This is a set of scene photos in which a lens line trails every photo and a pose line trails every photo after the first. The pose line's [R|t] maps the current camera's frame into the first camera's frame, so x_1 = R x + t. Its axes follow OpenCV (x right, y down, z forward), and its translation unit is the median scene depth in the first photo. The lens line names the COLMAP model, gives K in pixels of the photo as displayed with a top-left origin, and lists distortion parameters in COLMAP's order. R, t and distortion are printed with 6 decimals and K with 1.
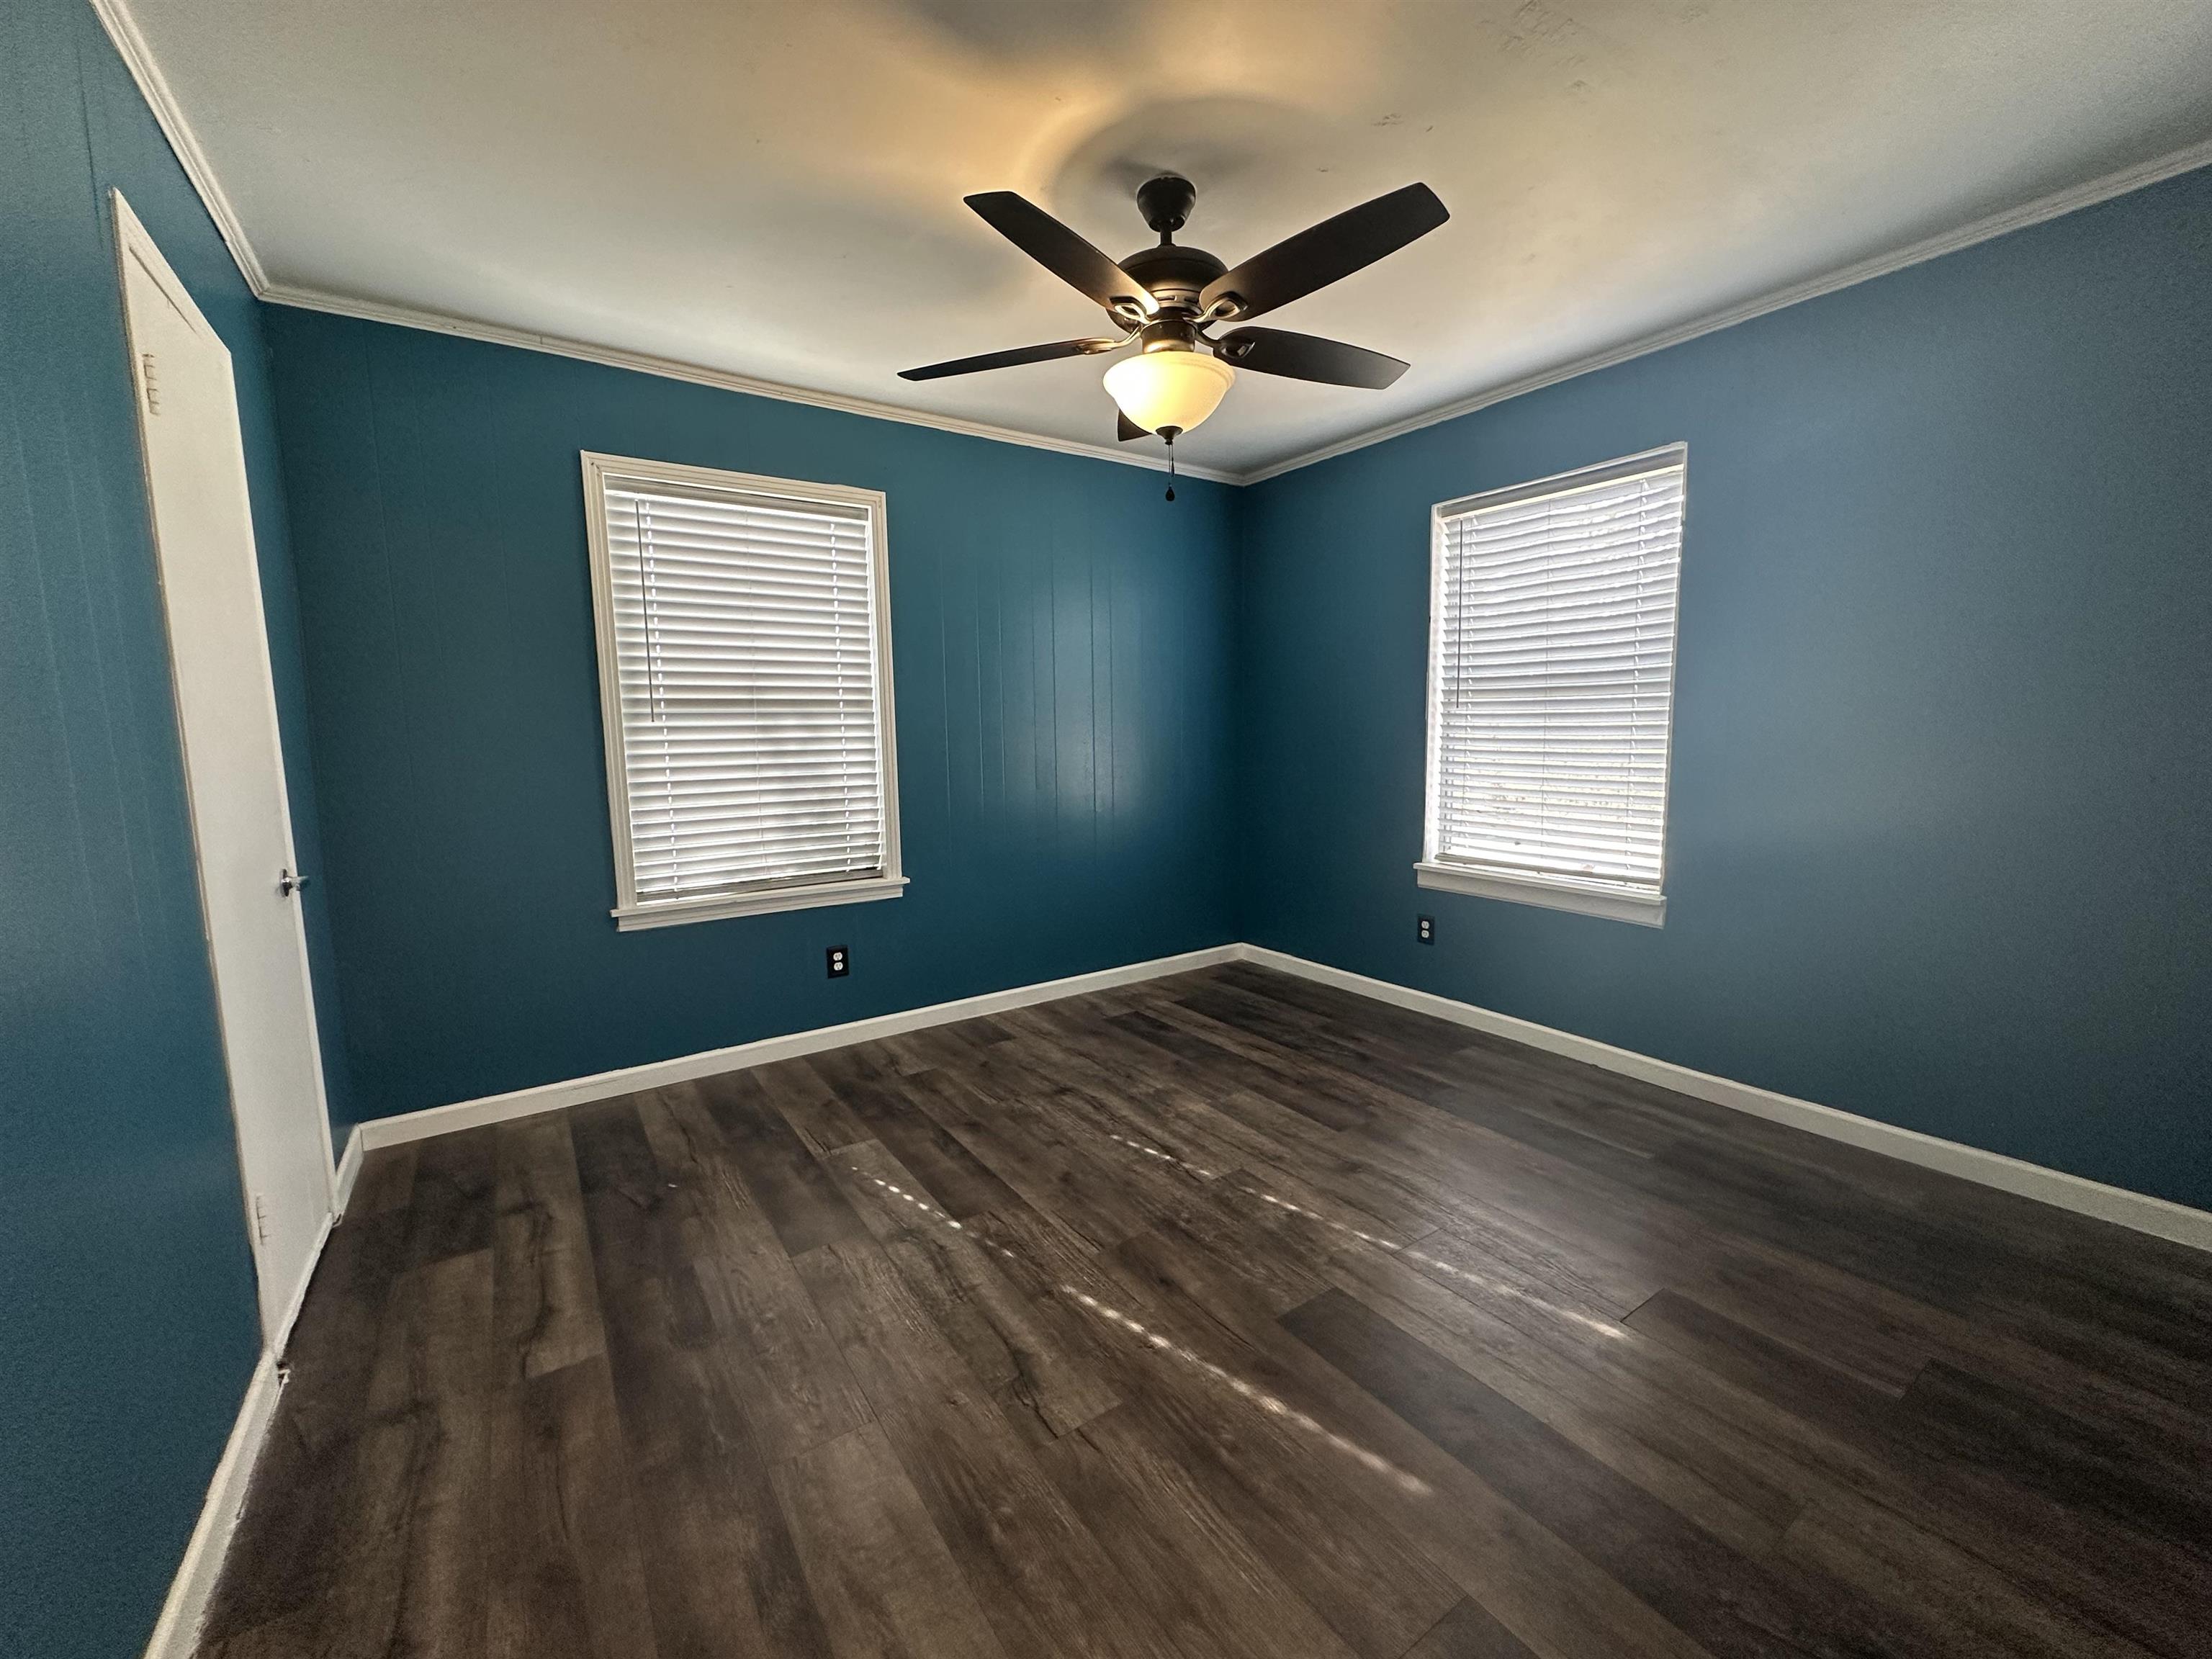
lens RADIAL K [[880.2, 0, 1104.9], [0, 880.2, 826.4], [0, 0, 1]] dist [0.000179, -0.000139]
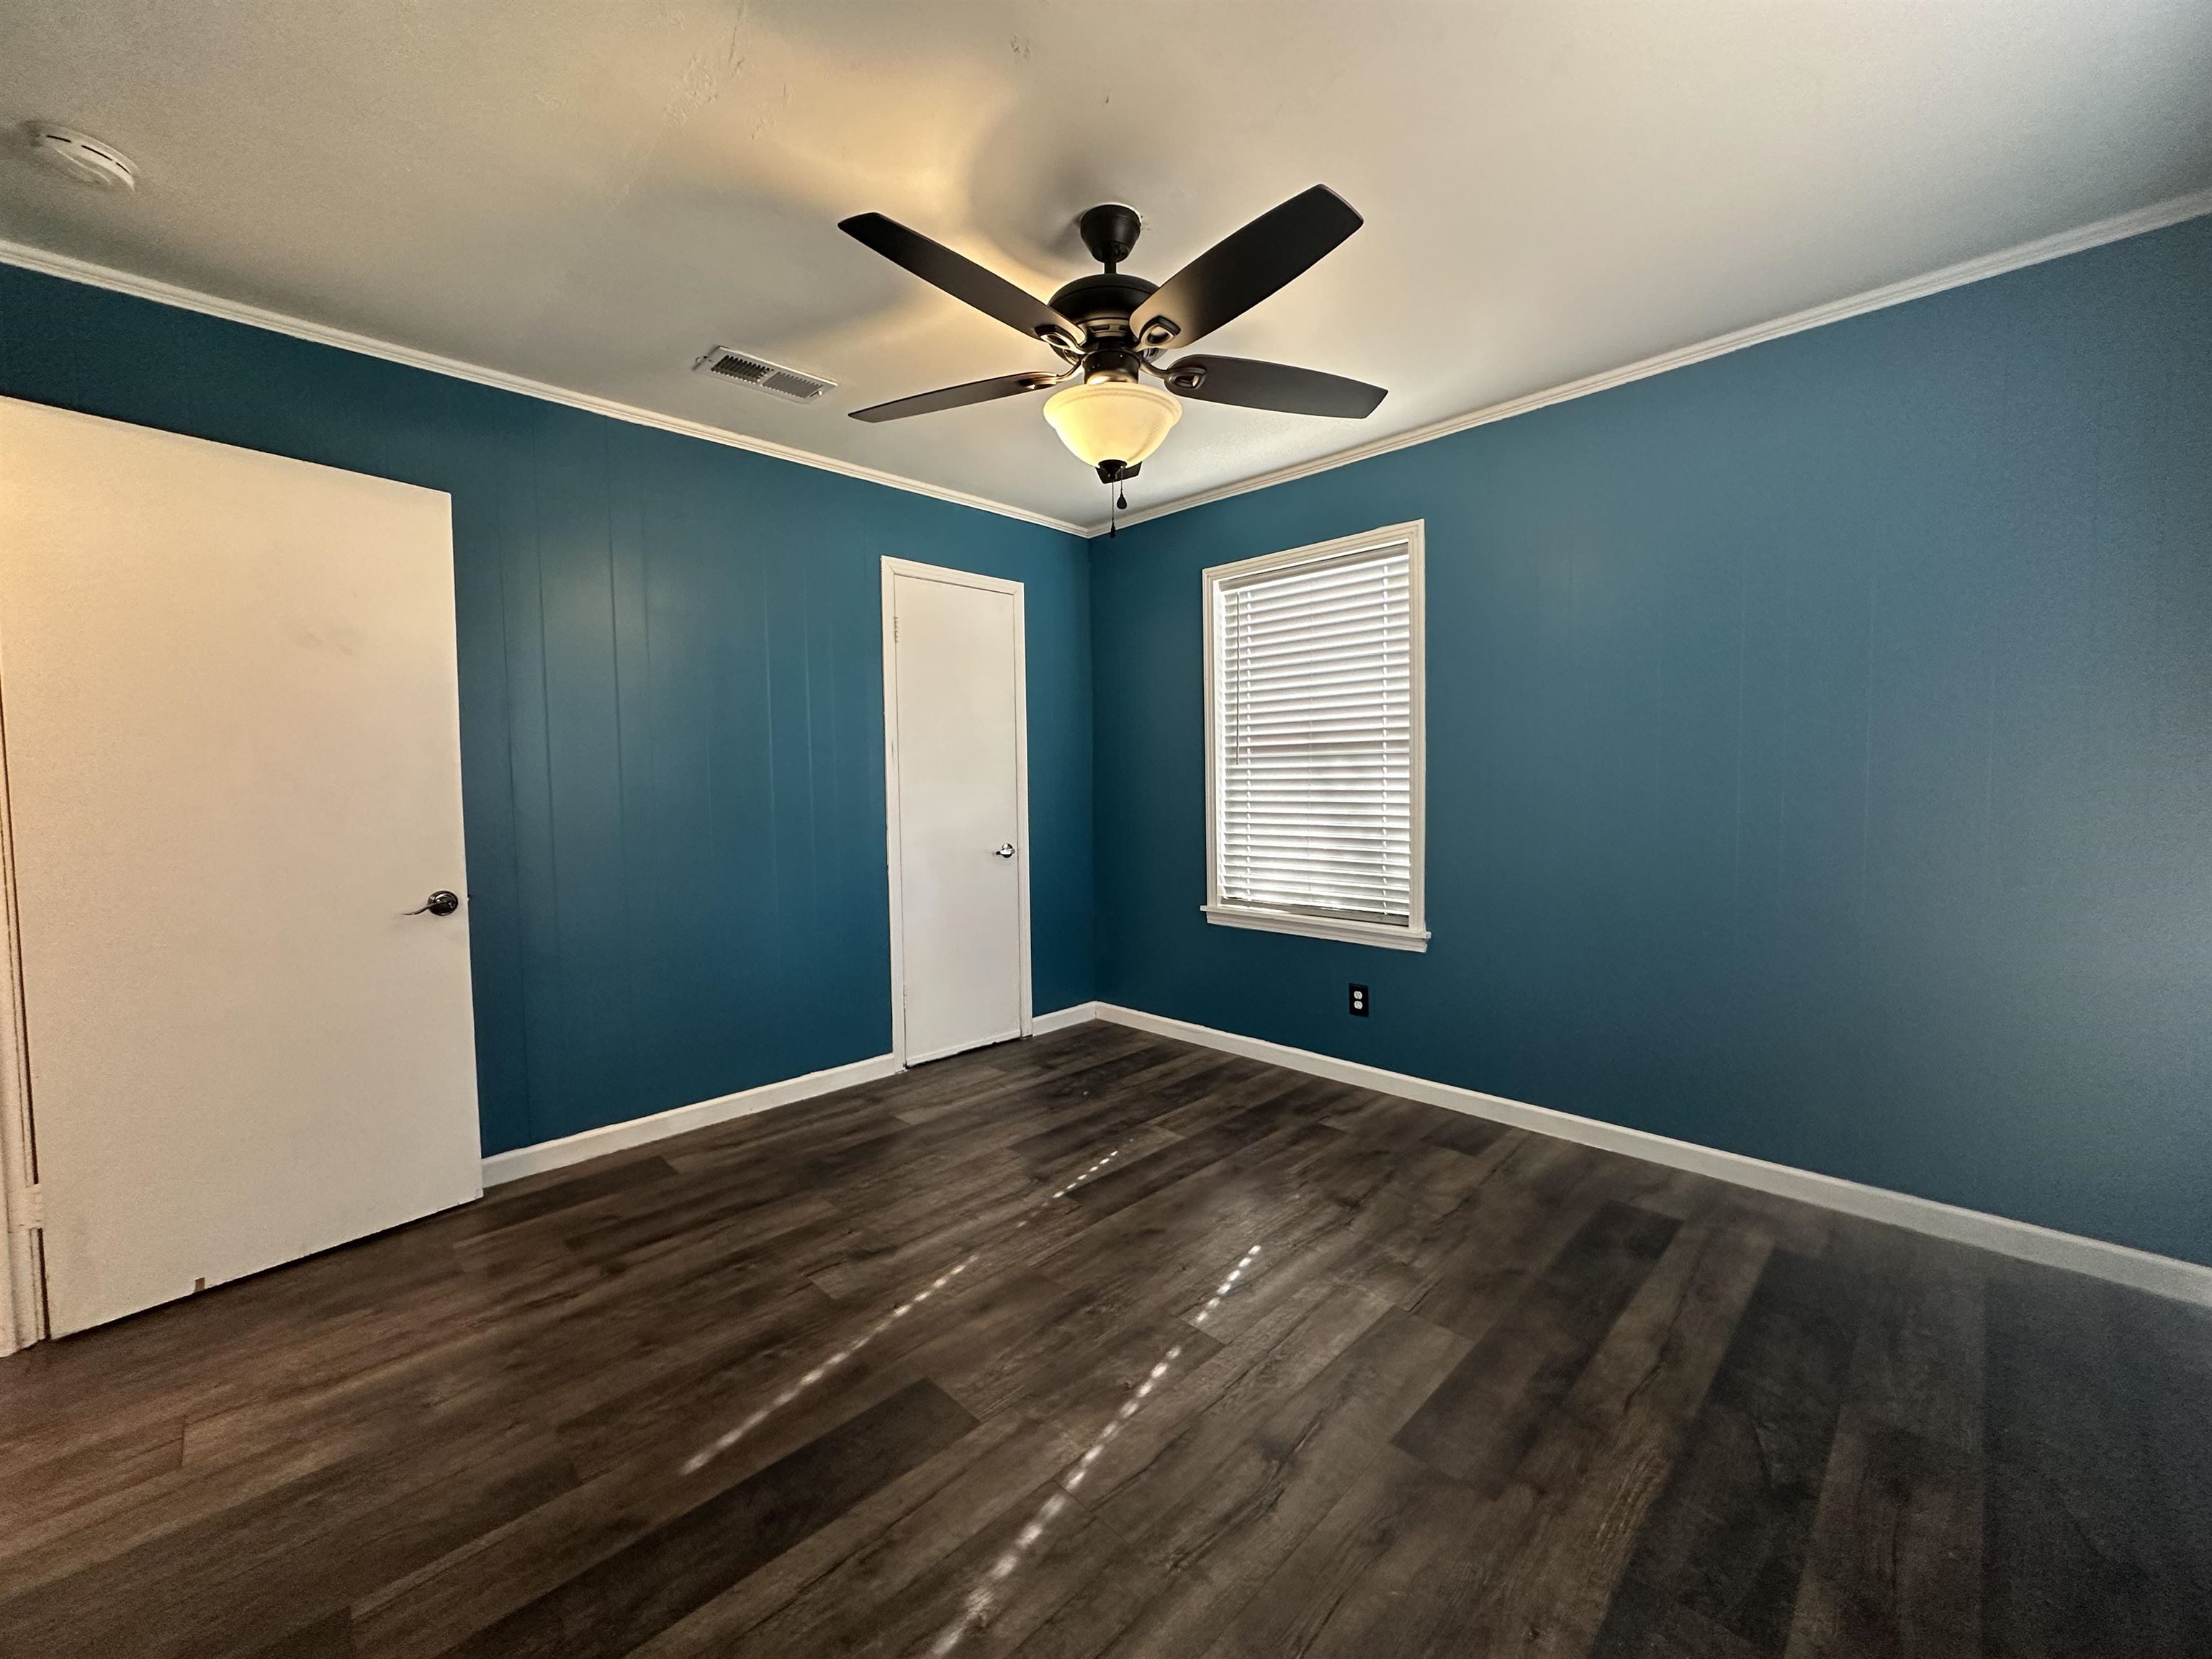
lens RADIAL K [[880.2, 0, 1104.9], [0, 880.2, 826.4], [0, 0, 1]] dist [0.000179, -0.000139]
pose [[0.180286, 0.066942, -0.981334, 0.715486], [-0.097826, 0.993955, 0.049831, -0.075993], [0.978737, 0.087016, 0.185745, 0.592562]]
